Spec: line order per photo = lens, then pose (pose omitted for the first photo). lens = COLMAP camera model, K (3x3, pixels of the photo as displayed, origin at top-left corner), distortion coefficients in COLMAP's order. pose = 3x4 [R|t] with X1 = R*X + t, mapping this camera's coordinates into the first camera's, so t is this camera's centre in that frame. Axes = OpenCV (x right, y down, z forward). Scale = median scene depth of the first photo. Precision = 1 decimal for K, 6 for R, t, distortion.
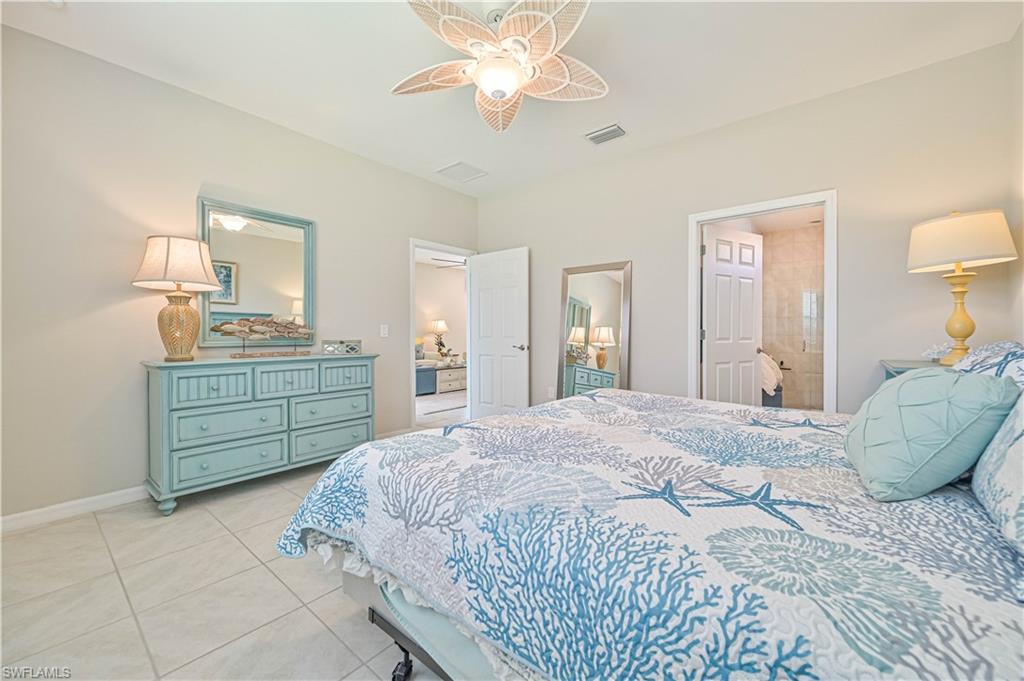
lens RADIAL K [[446.8, 0, 512.0], [0, 446.8, 340.5], [0, 0, 1]] dist [0.000256, -0.000045]
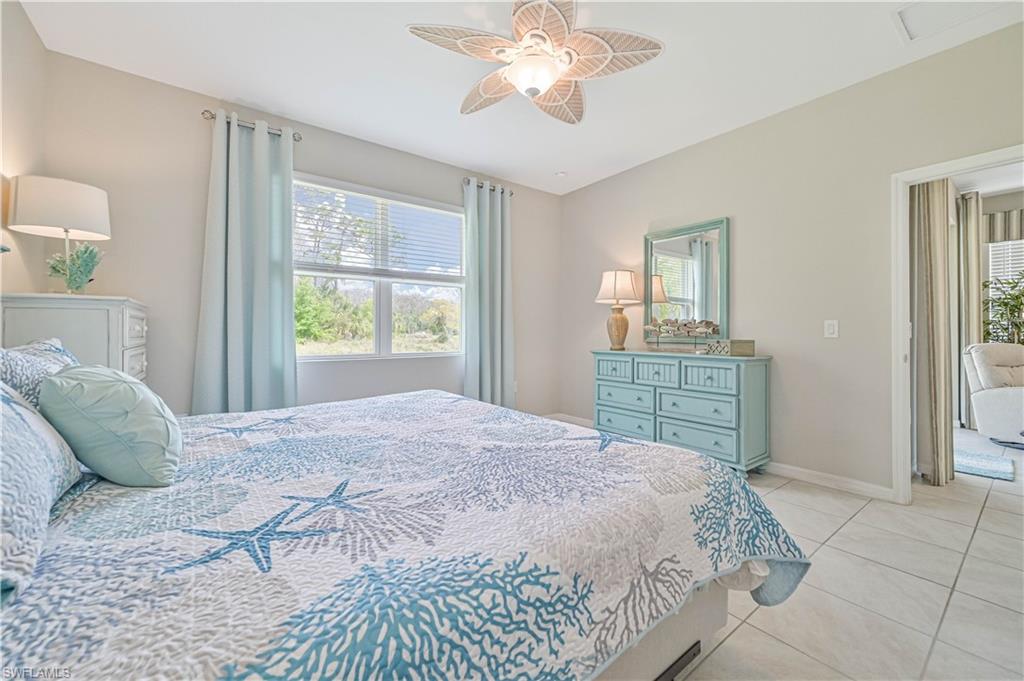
lens RADIAL K [[400.8, 0, 513.7], [0, 400.8, 330.3], [0, 0, 1]] dist [-0.000280, 0.018930]
pose [[-0.181340, 0.009852, -0.983371, 1.081603], [-0.003485, 0.999937, 0.010660, -0.057561], [0.983414, 0.005360, -0.181295, 1.441125]]
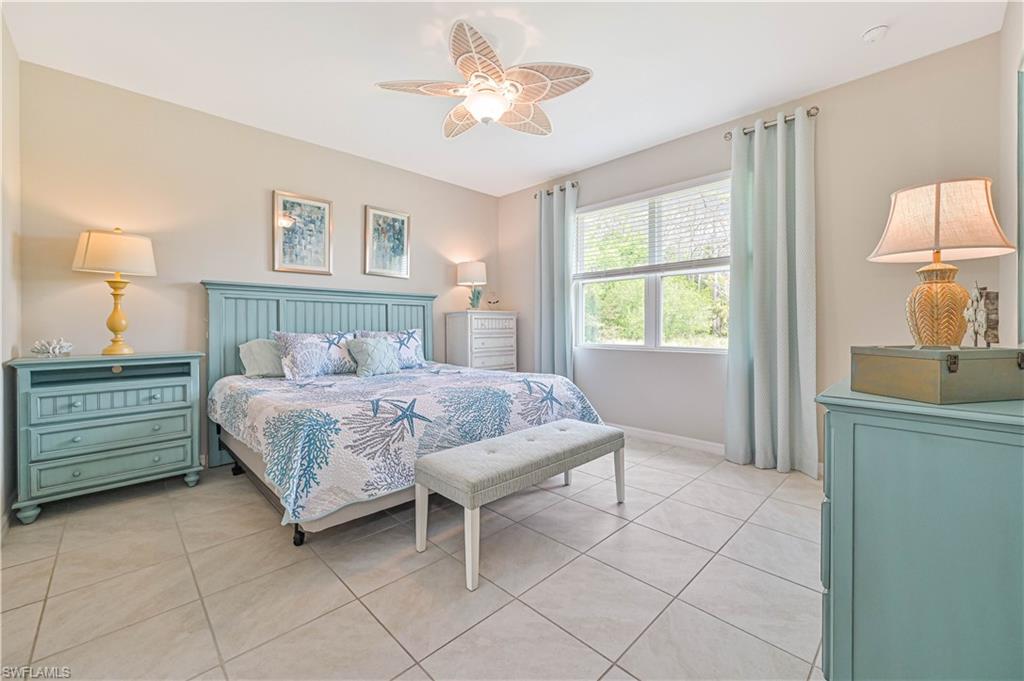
lens RADIAL K [[411.0, 0, 512.6], [0, 411.0, 327.8], [0, 0, 1]] dist [0.000063, 0.000018]
pose [[-0.998648, 0.015142, 0.049725, -0.207869], [0.015558, 0.999847, 0.007999, -0.042153], [-0.049596, 0.008762, -0.998731, 2.656171]]
